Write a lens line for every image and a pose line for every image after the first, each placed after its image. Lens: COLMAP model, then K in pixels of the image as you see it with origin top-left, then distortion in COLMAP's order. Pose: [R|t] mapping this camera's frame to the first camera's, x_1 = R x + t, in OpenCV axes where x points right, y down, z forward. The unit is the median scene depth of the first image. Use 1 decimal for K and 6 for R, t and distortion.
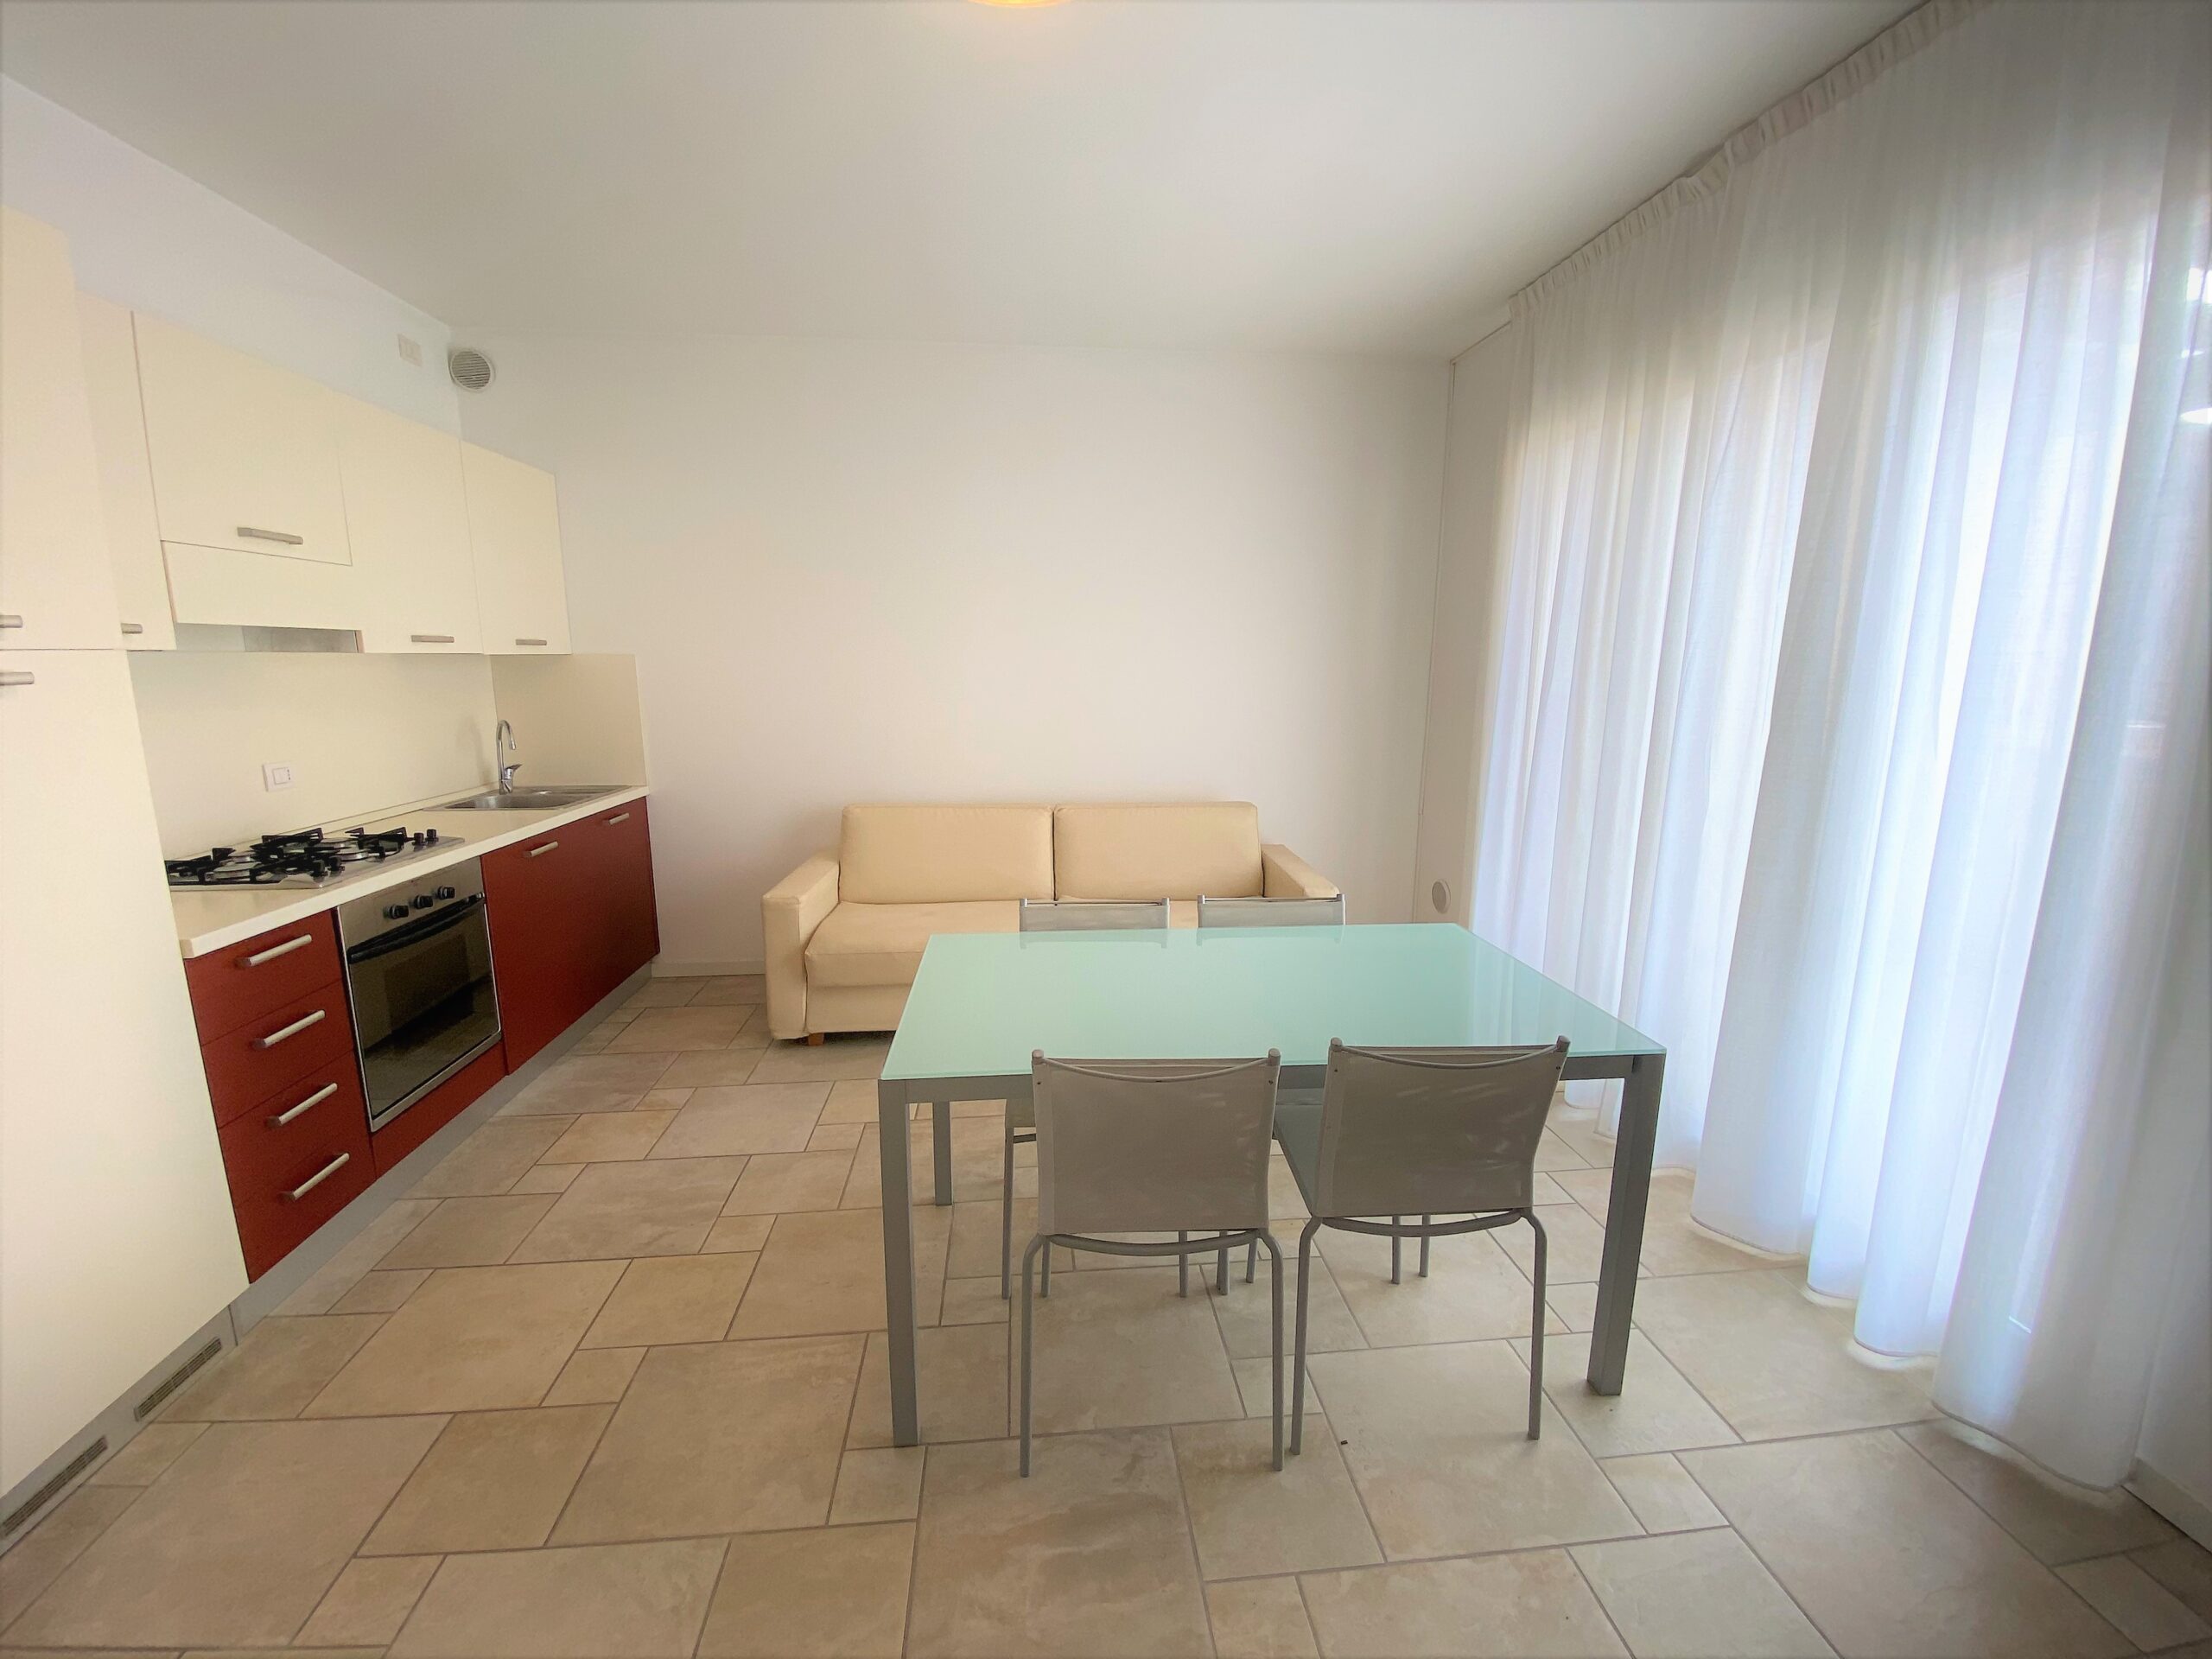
lens RADIAL K [[905.6, 0, 1083.1], [0, 905.6, 825.5], [0, 0, 1]] dist [0.082100, -0.033887]
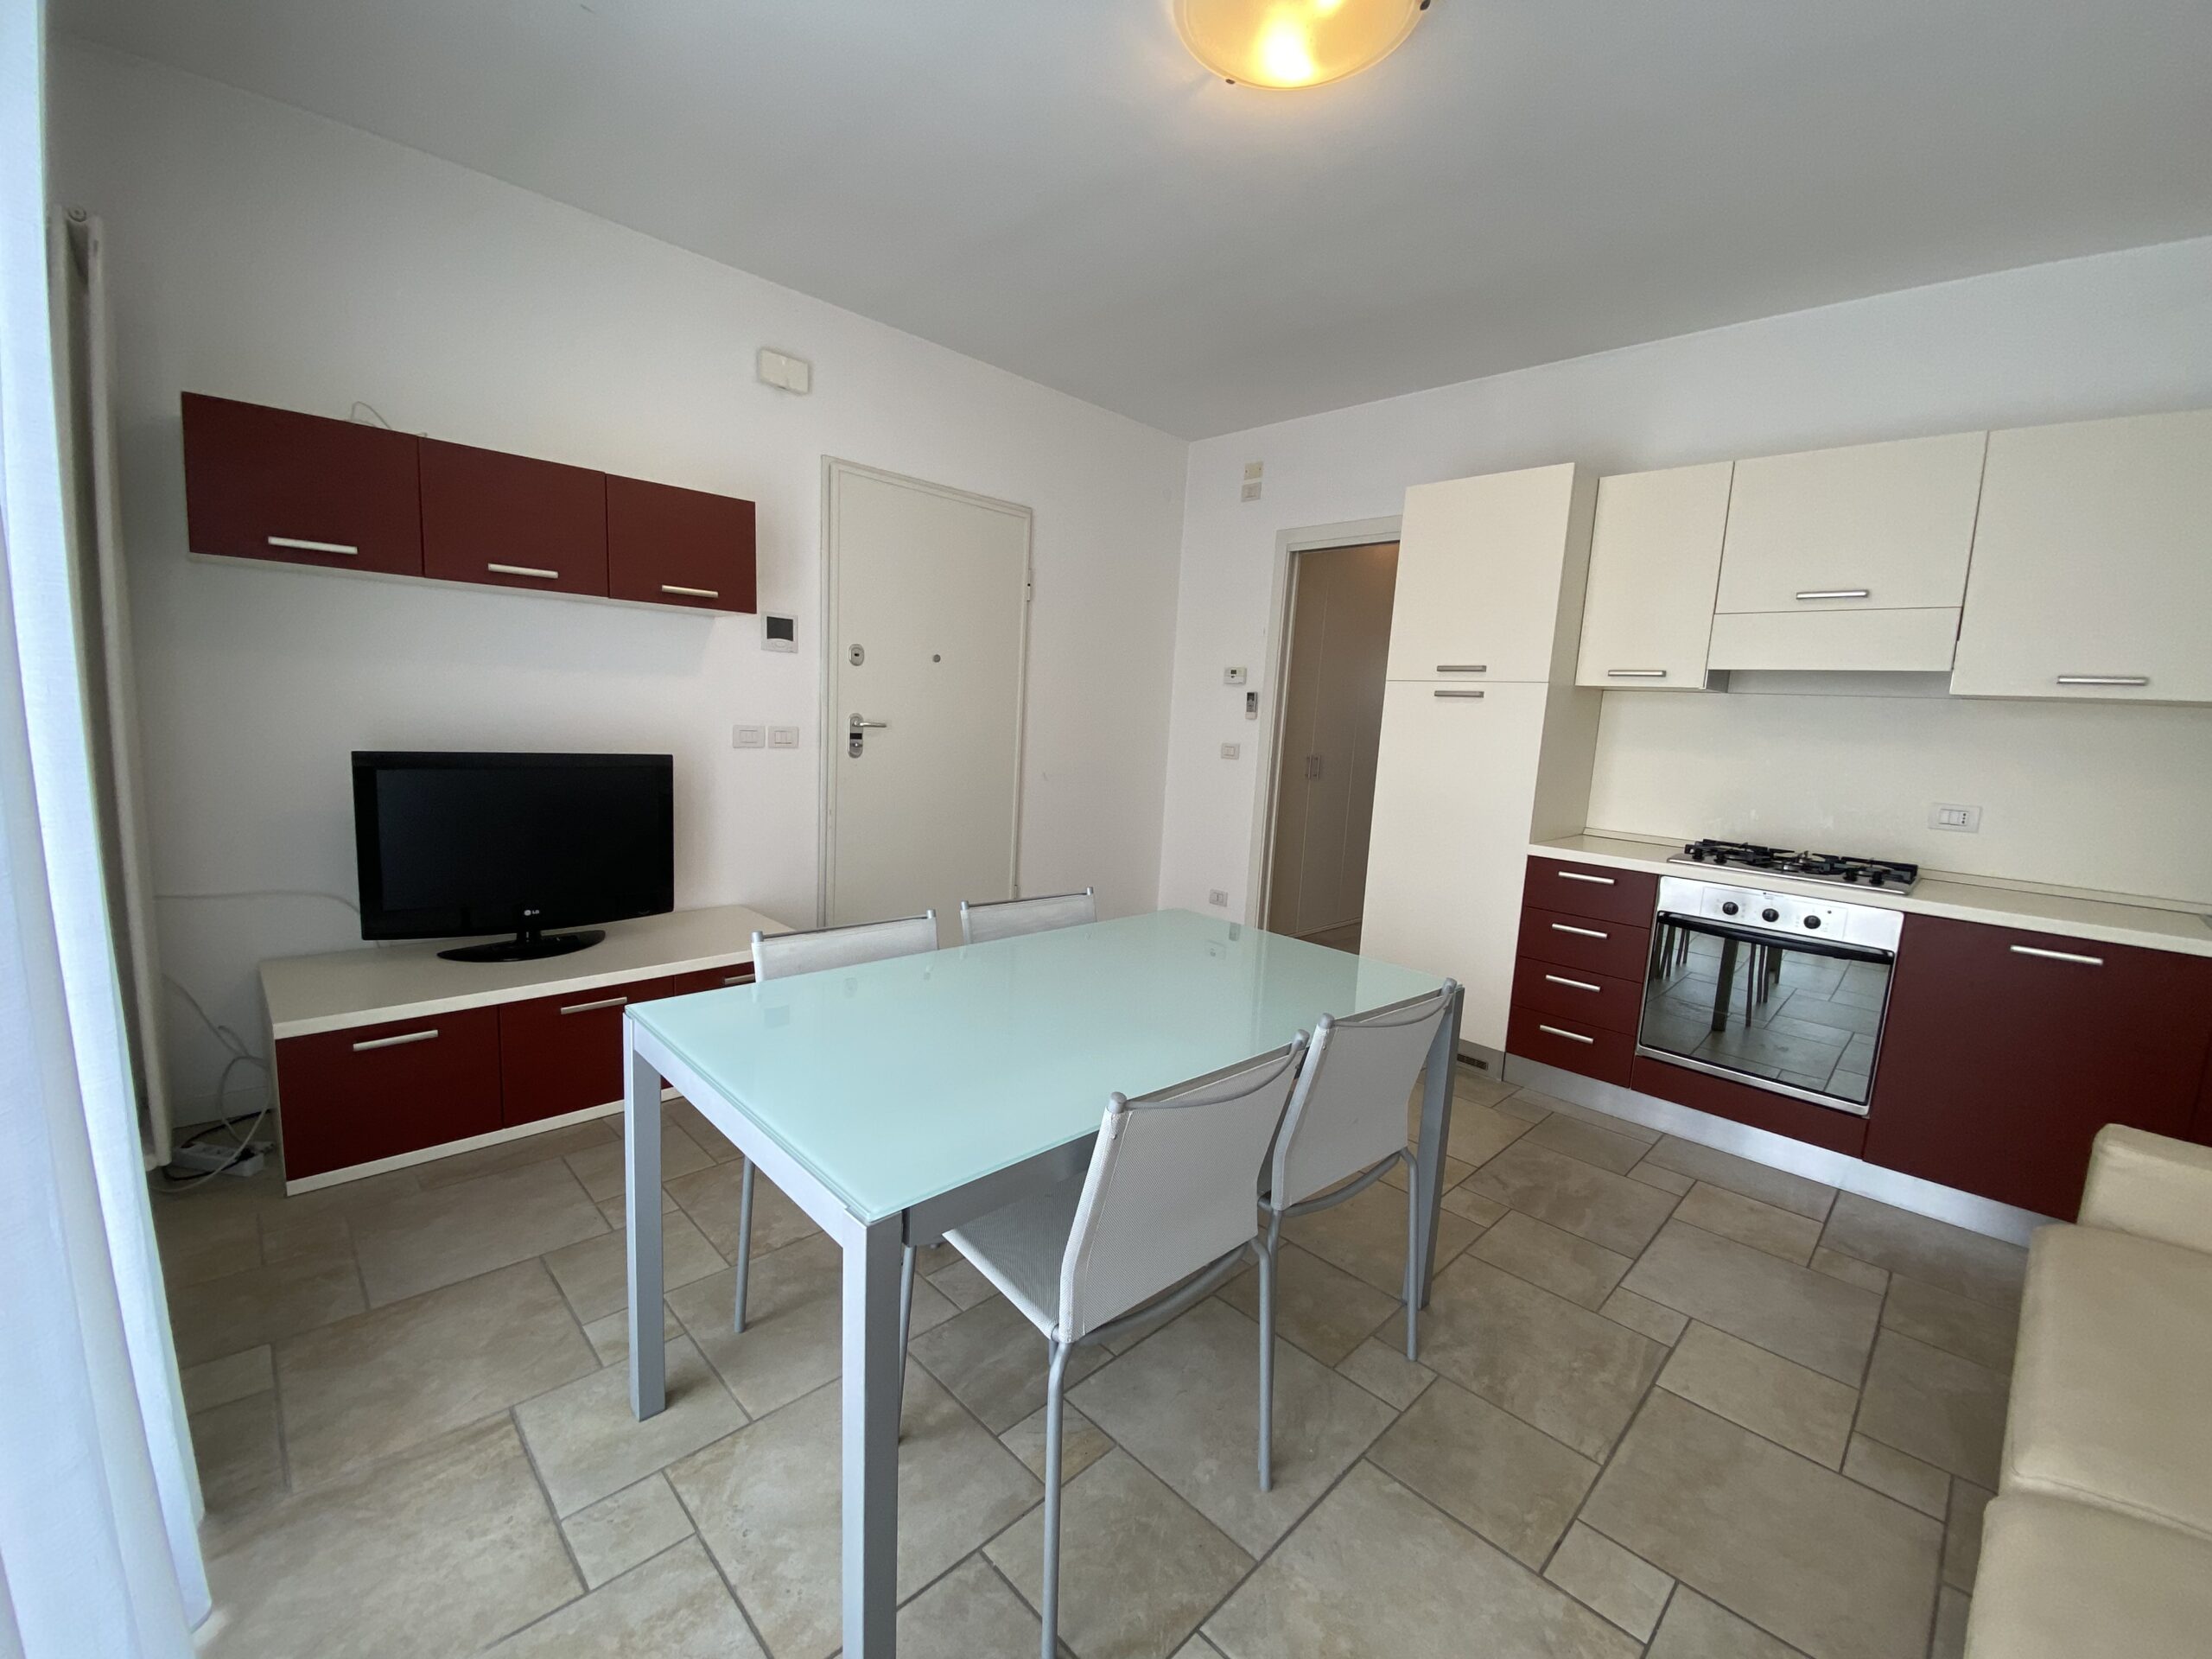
lens RADIAL K [[903.4, 0, 1127.0], [0, 903.4, 824.1], [0, 0, 1]] dist [0.093642, -0.041285]
pose [[-0.744209, 0.035177, -0.667020, 0.676605], [-0.180676, 0.950784, 0.251726, -0.188252], [0.643047, 0.307851, -0.701226, 1.493475]]
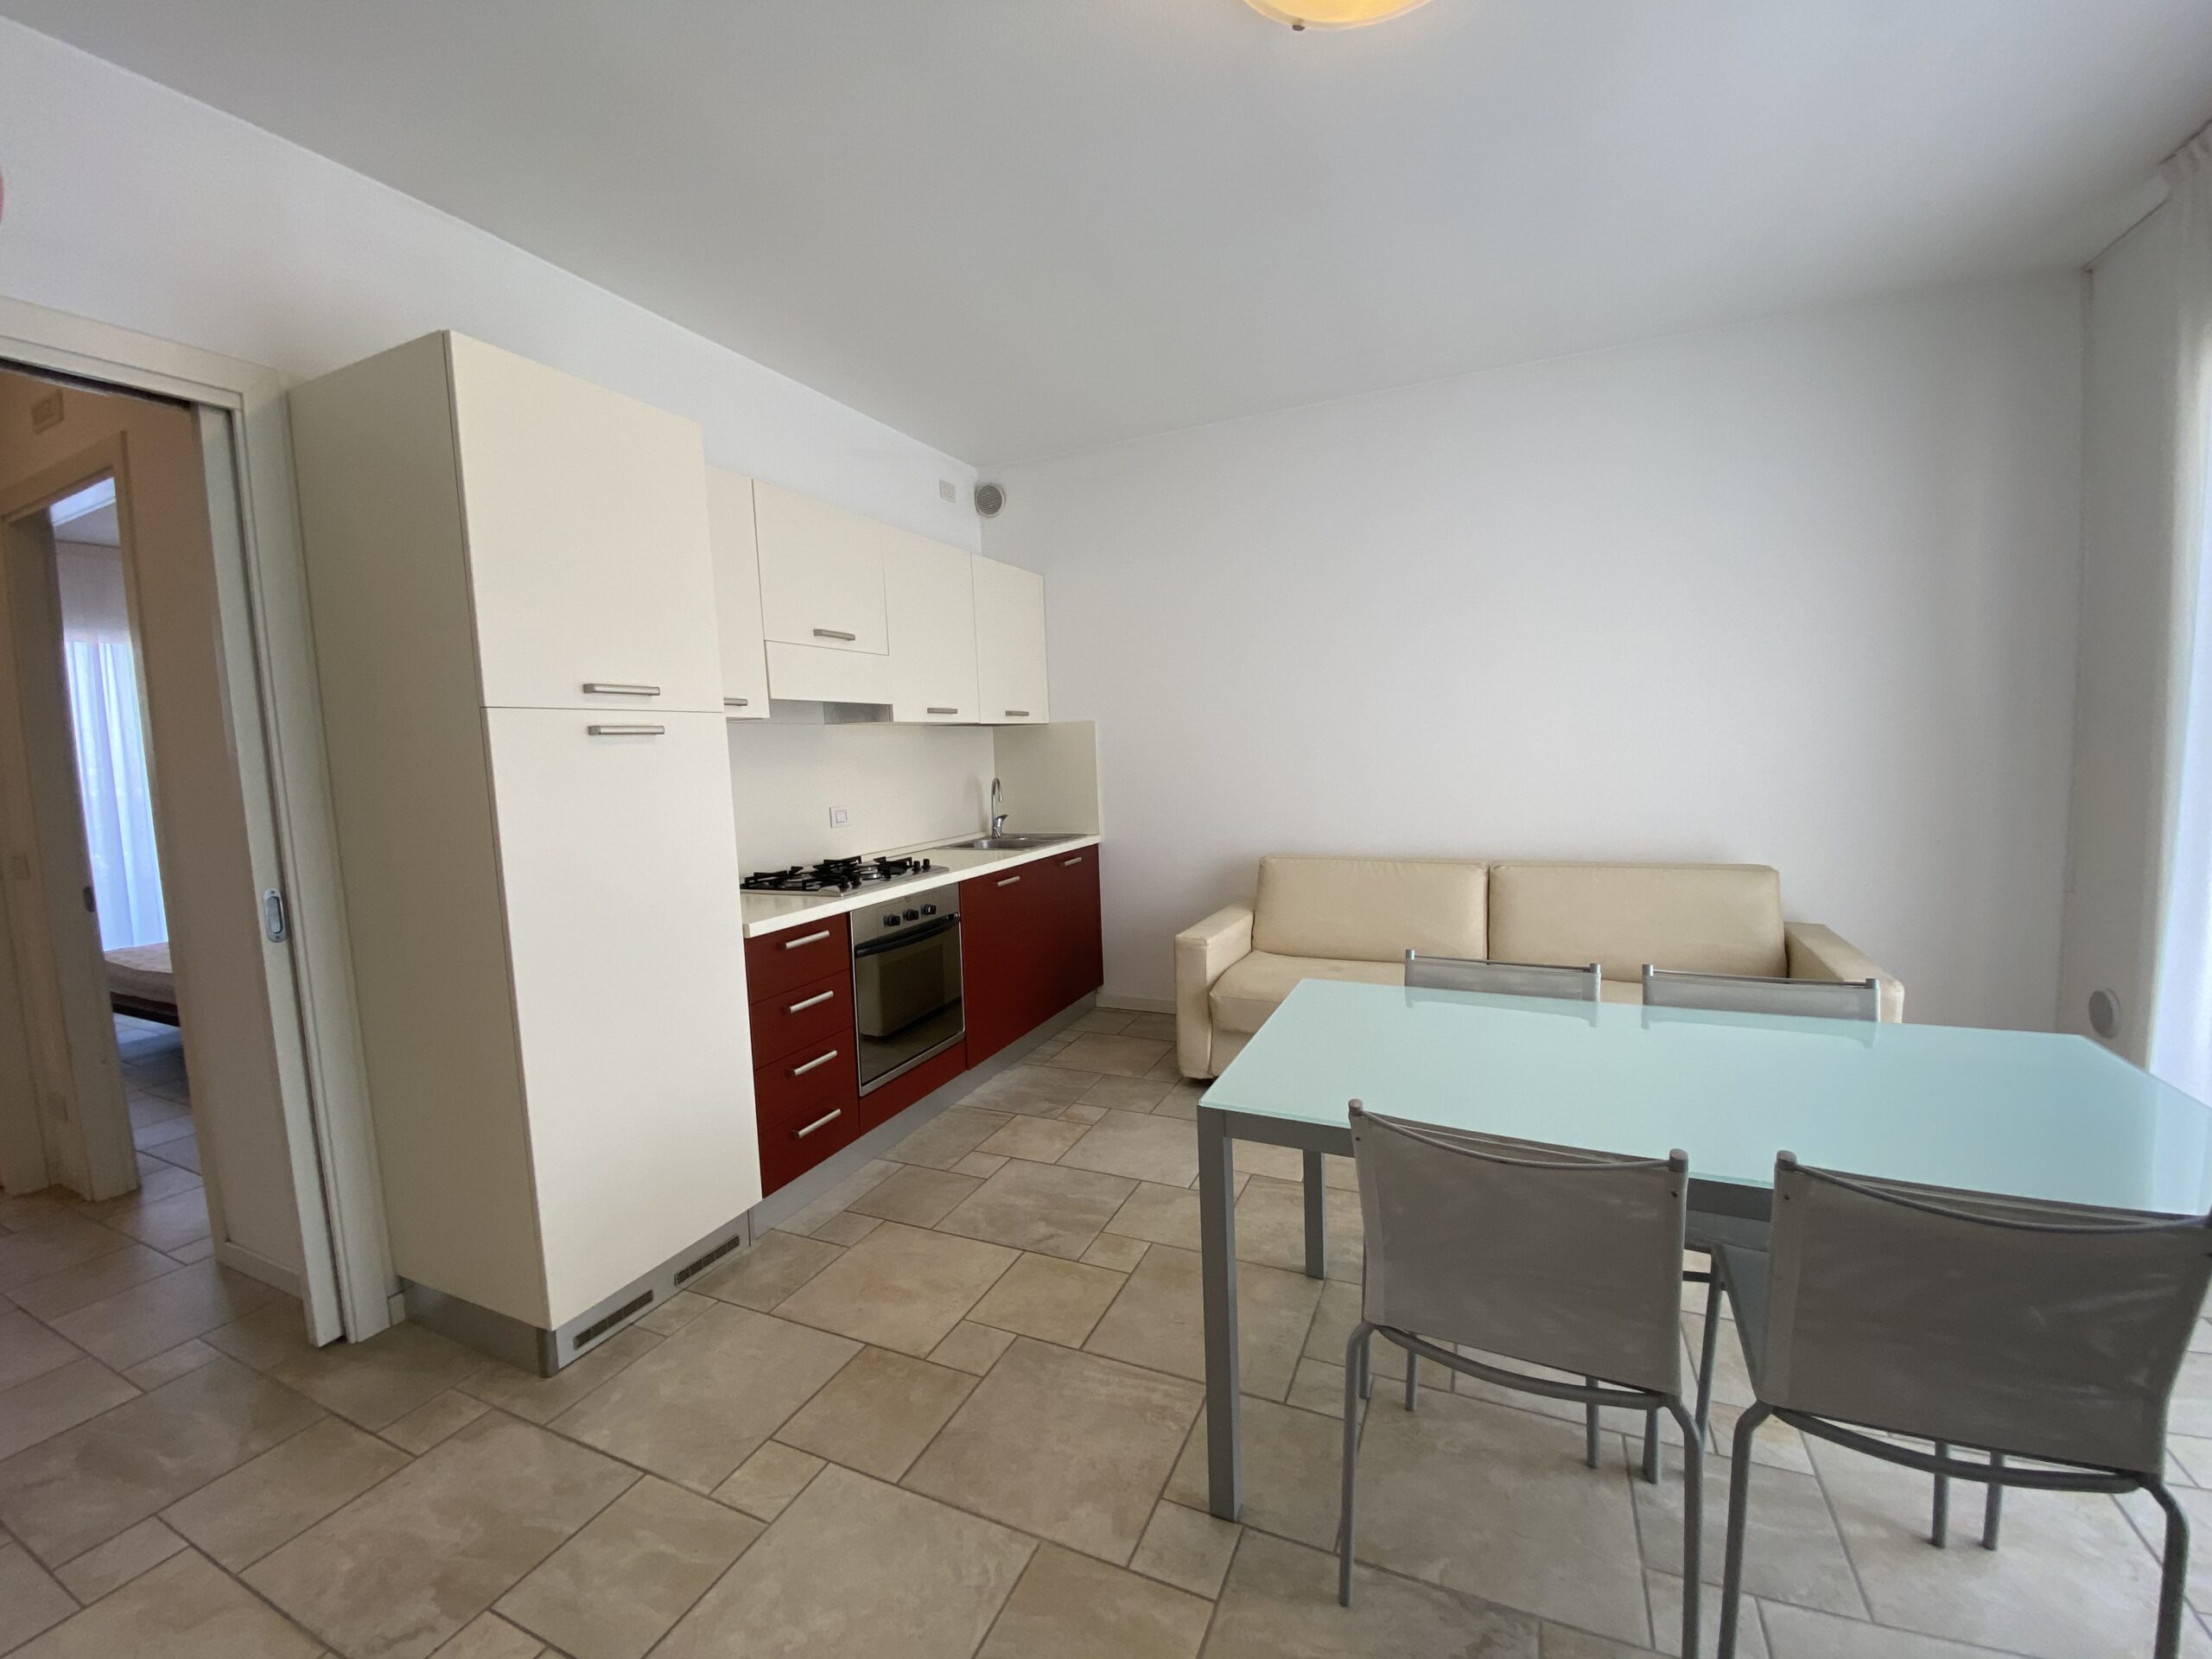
lens RADIAL K [[903.4, 0, 1127.0], [0, 903.4, 824.1], [0, 0, 1]] dist [0.093642, -0.041285]
pose [[0.888128, 0.008283, -0.459522, 0.122537], [-0.045346, 0.996538, -0.069678, 0.037766], [0.457355, 0.082720, 0.885429, 0.060242]]
